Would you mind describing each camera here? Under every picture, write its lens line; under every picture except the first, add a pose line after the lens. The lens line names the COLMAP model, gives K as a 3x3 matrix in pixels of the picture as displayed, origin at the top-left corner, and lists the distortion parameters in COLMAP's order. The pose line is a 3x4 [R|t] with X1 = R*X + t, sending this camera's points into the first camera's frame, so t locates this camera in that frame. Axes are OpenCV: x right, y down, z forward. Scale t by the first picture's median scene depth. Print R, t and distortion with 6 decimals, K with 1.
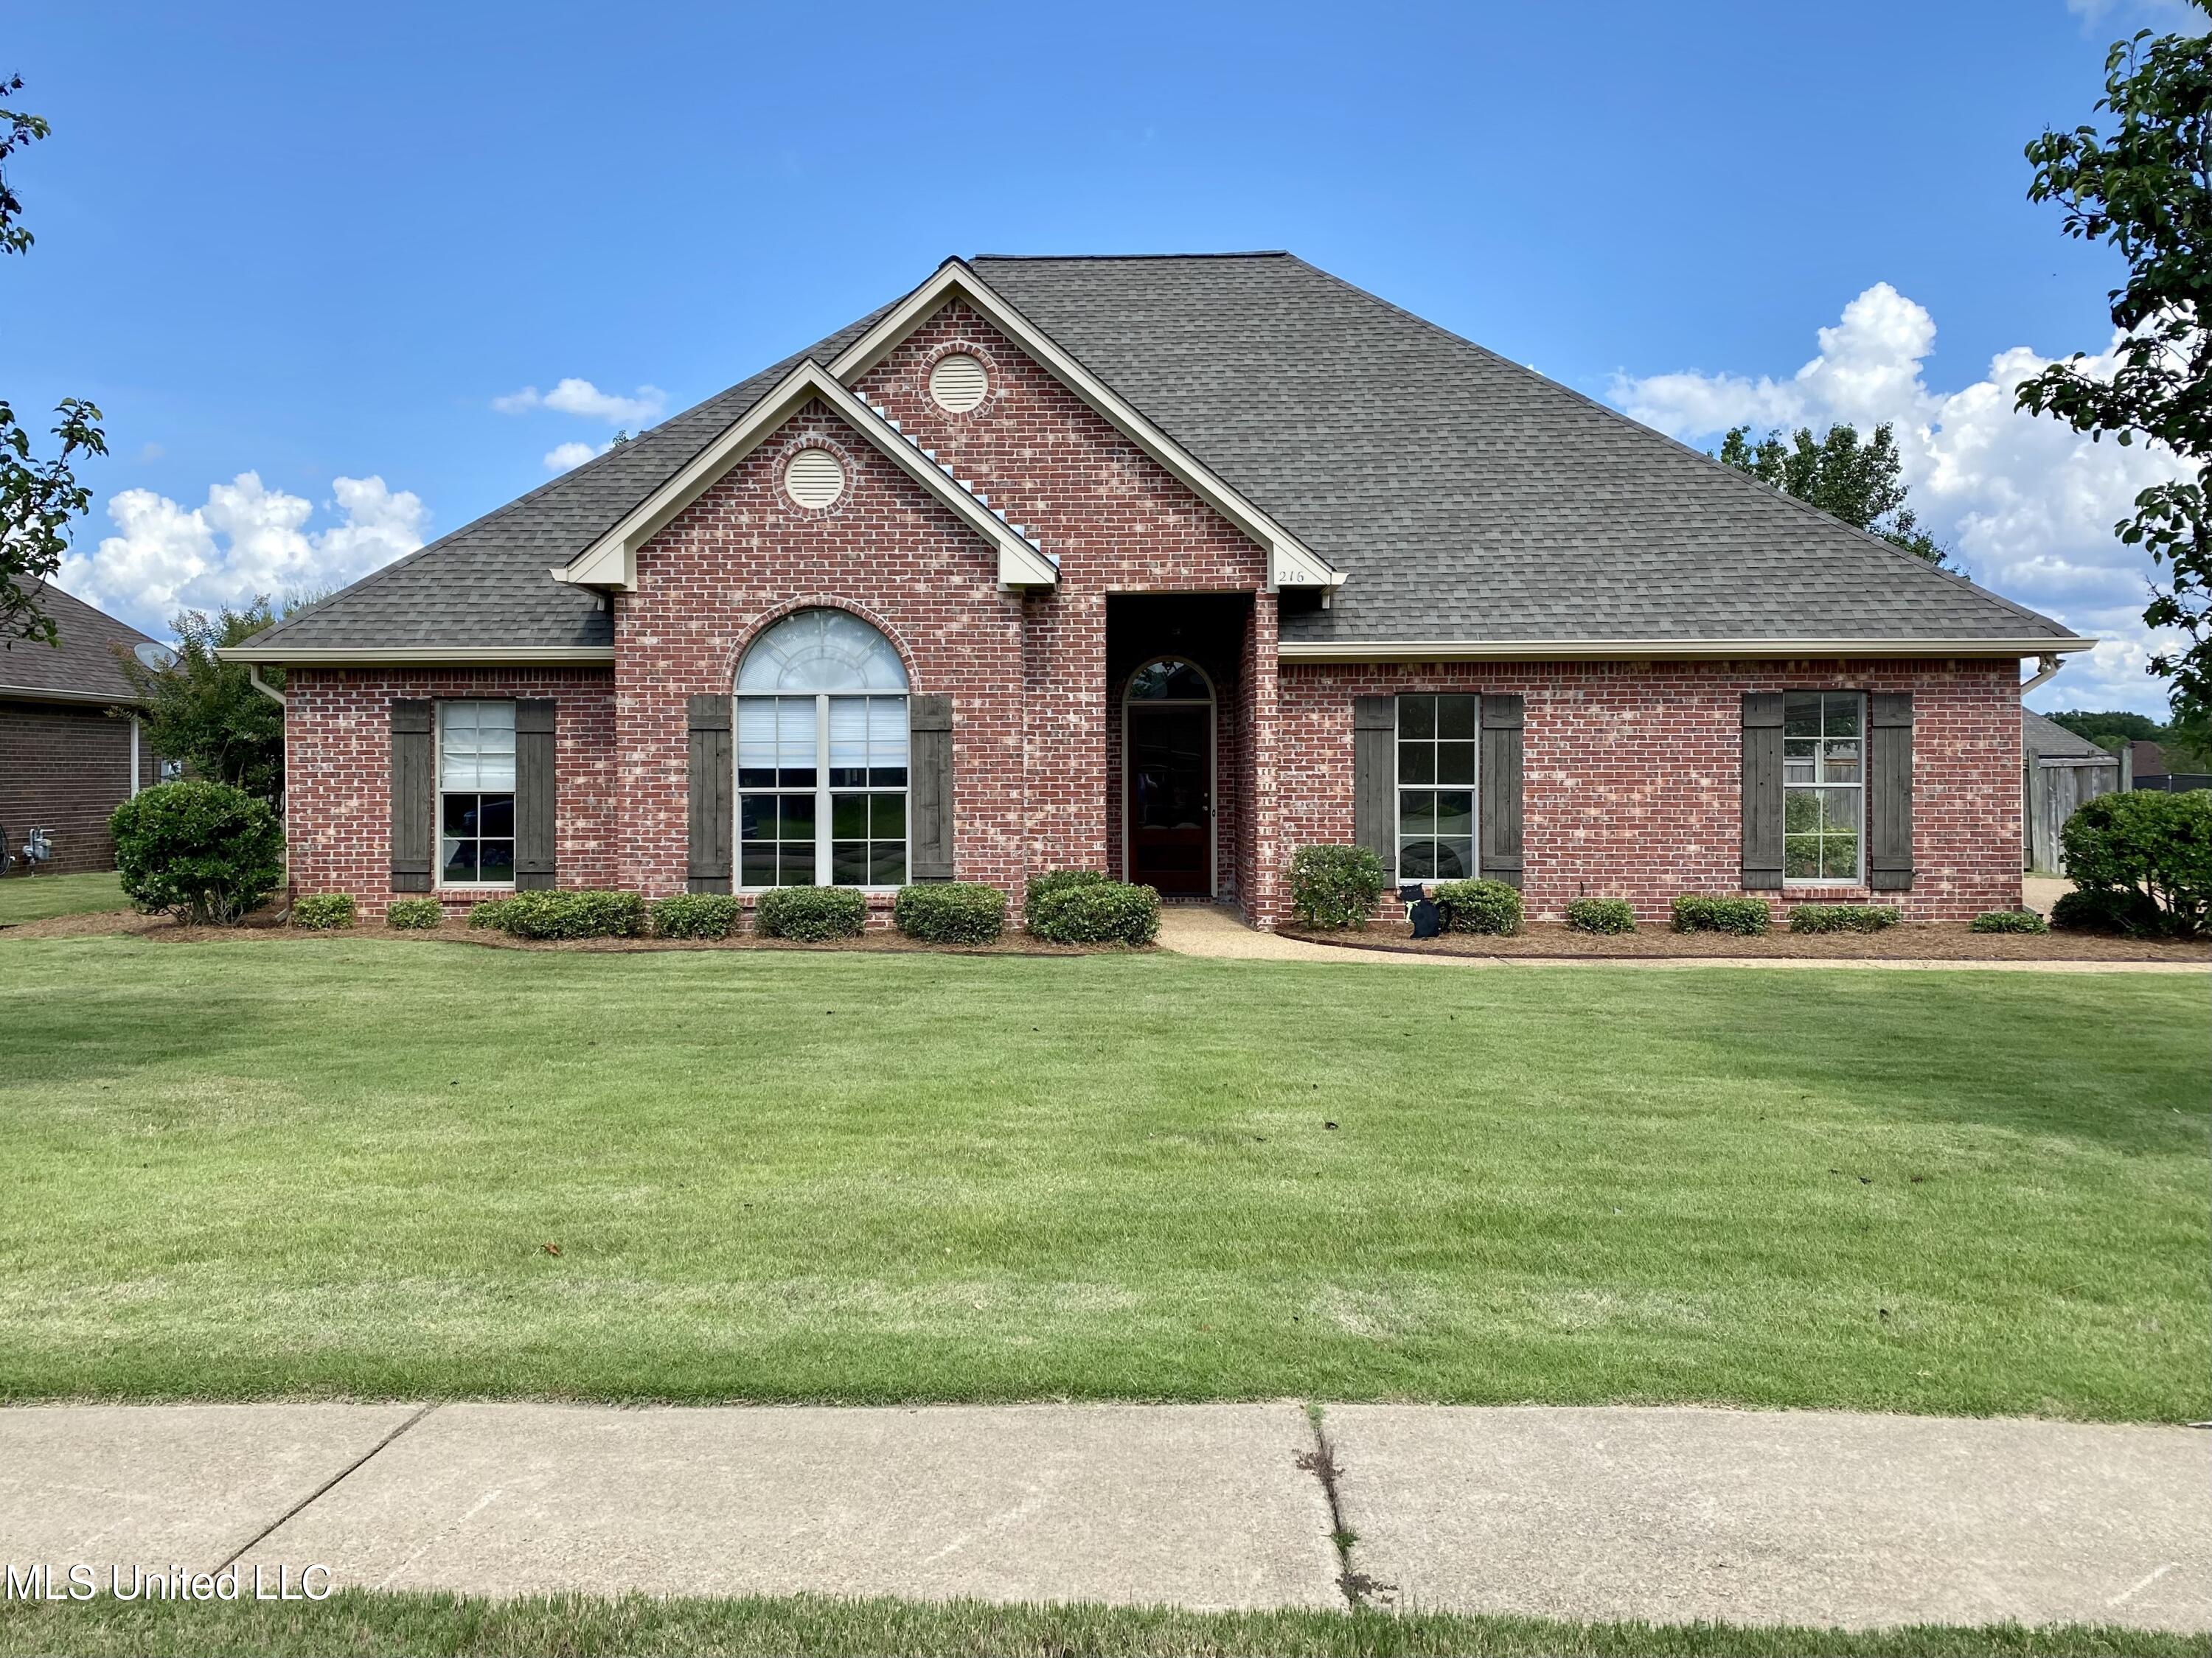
lens RADIAL K [[1764.9, 0, 1049.1], [0, 1764.9, 776.2], [0, 0, 1]] dist [0.106672, -0.255173]
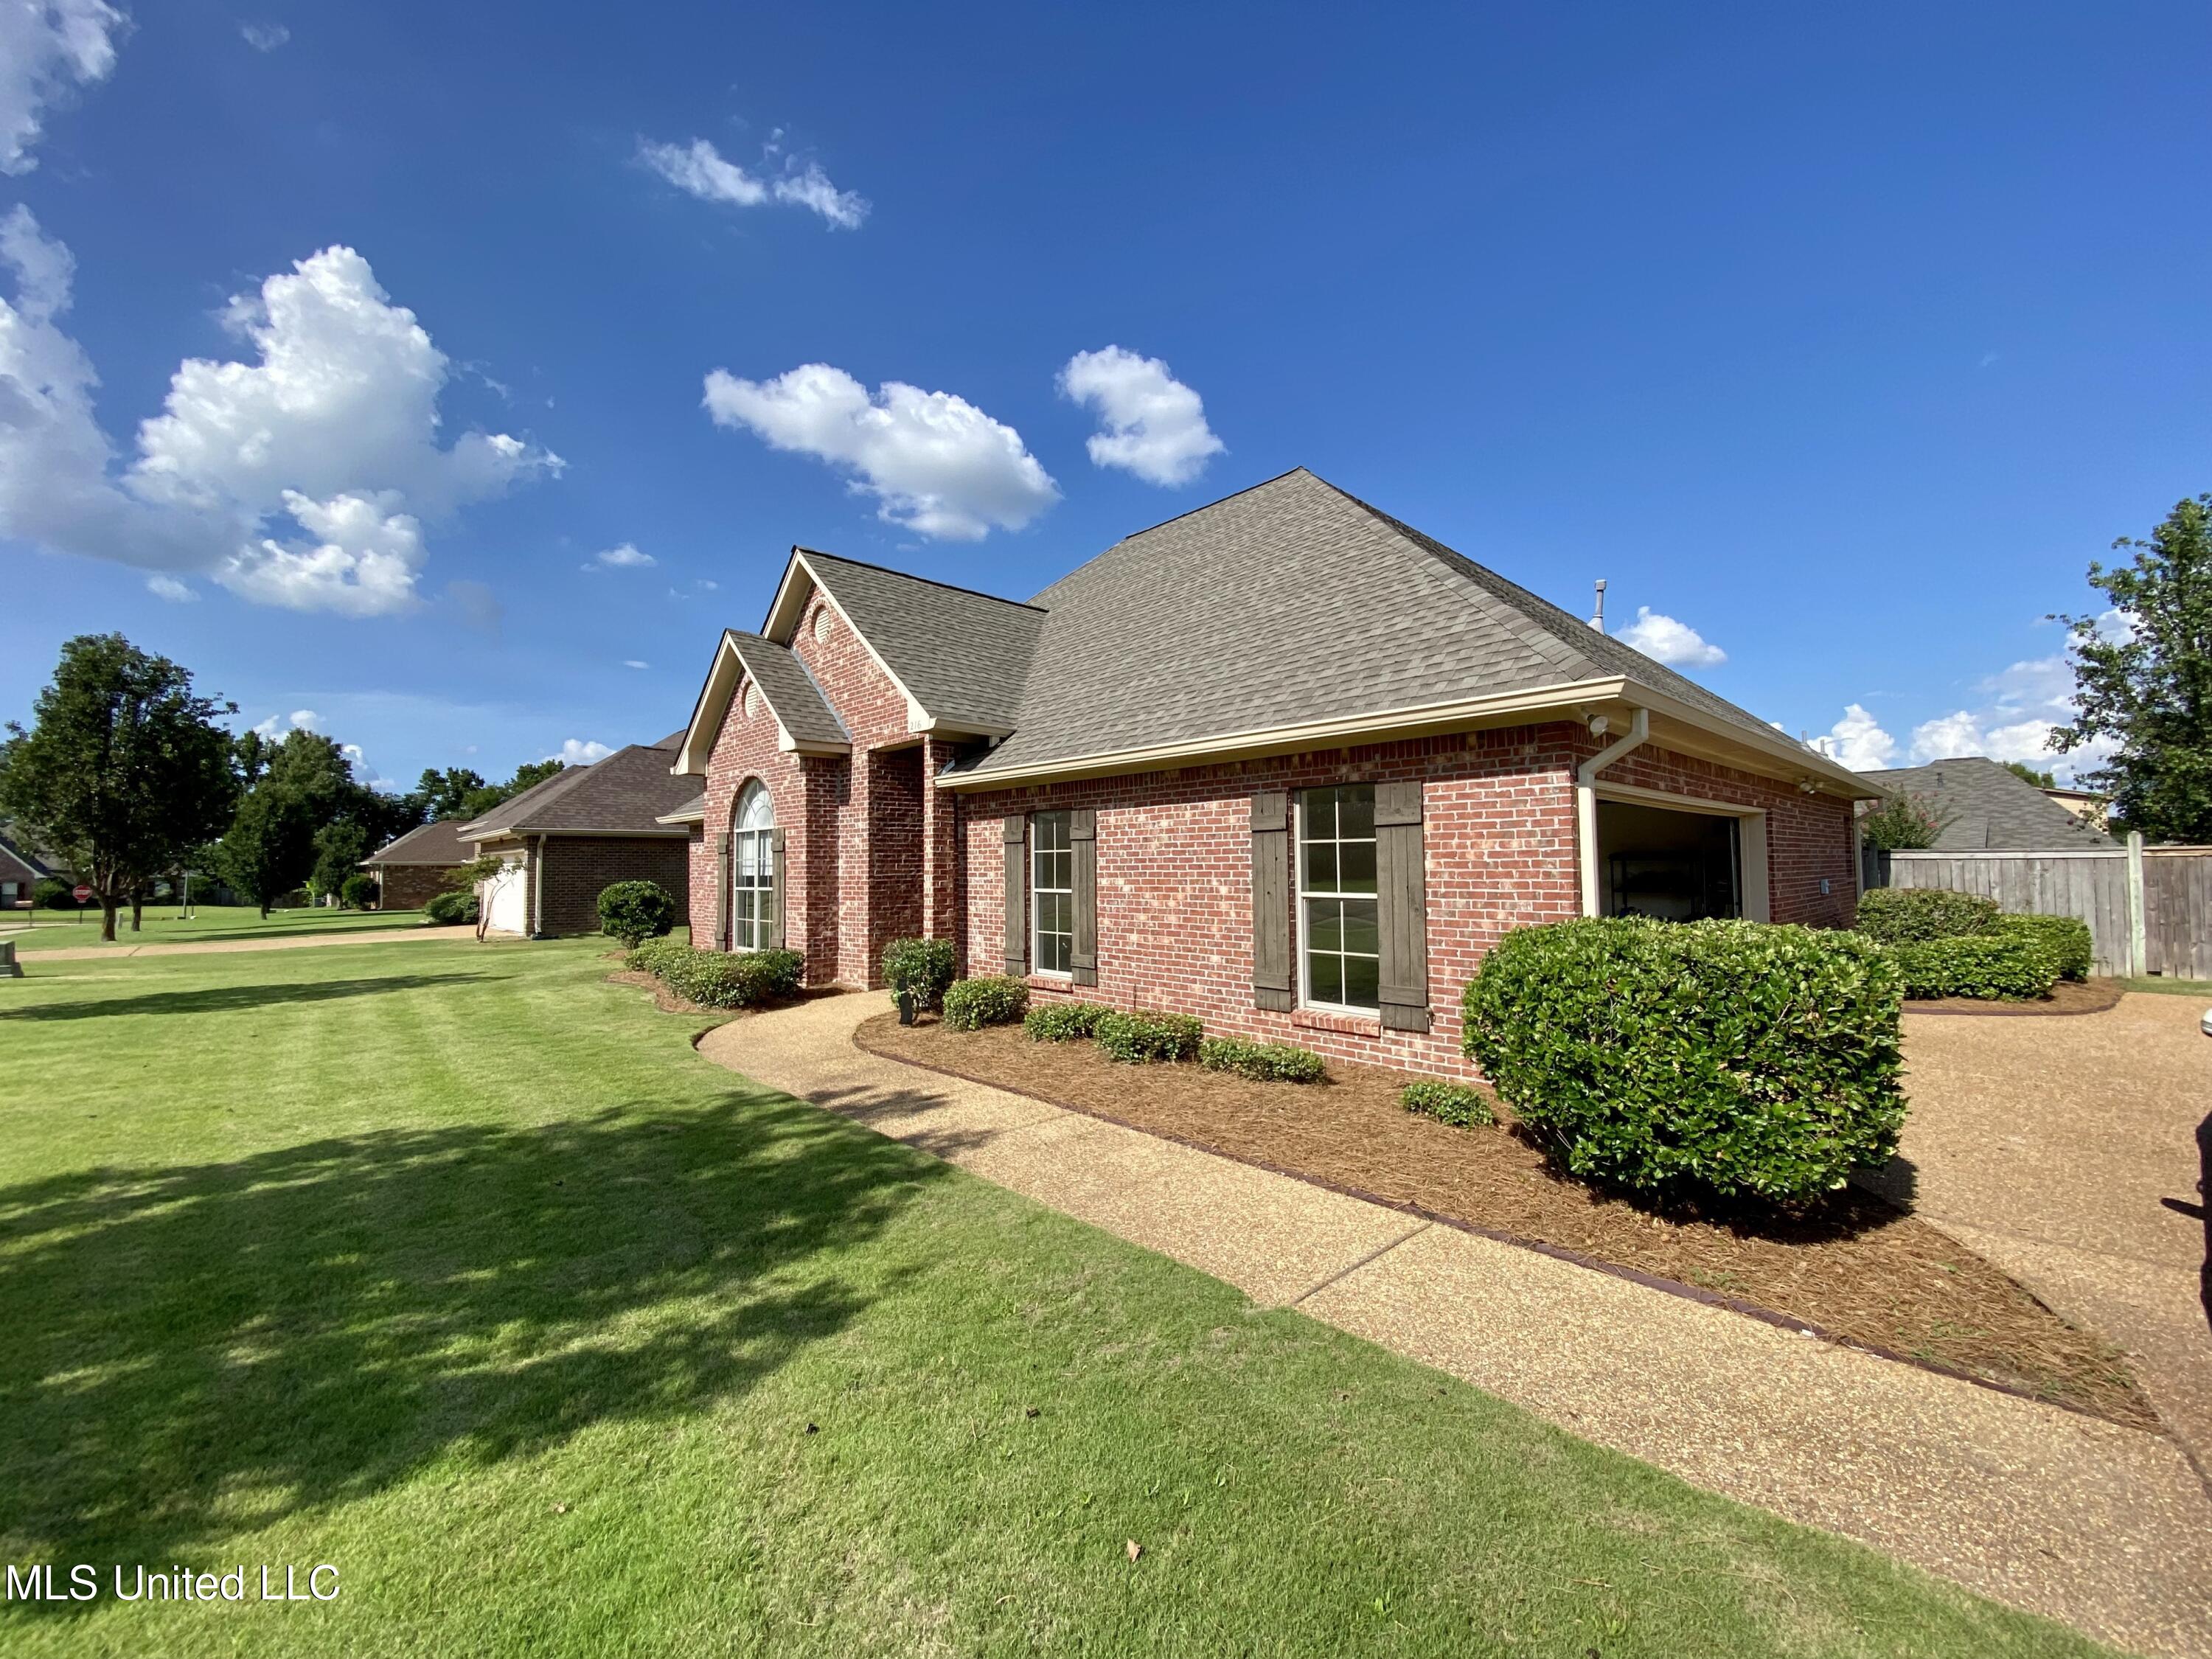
lens RADIAL K [[889.0, 0, 1106.0], [0, 889.0, 829.5], [0, 0, 1]] dist [0.081685, -0.035071]
pose [[0.713359, -0.034660, -0.699942, 0.658386], [0.006774, 0.999071, -0.042569, -0.009275], [0.700766, 0.025626, 0.712930, 0.615675]]
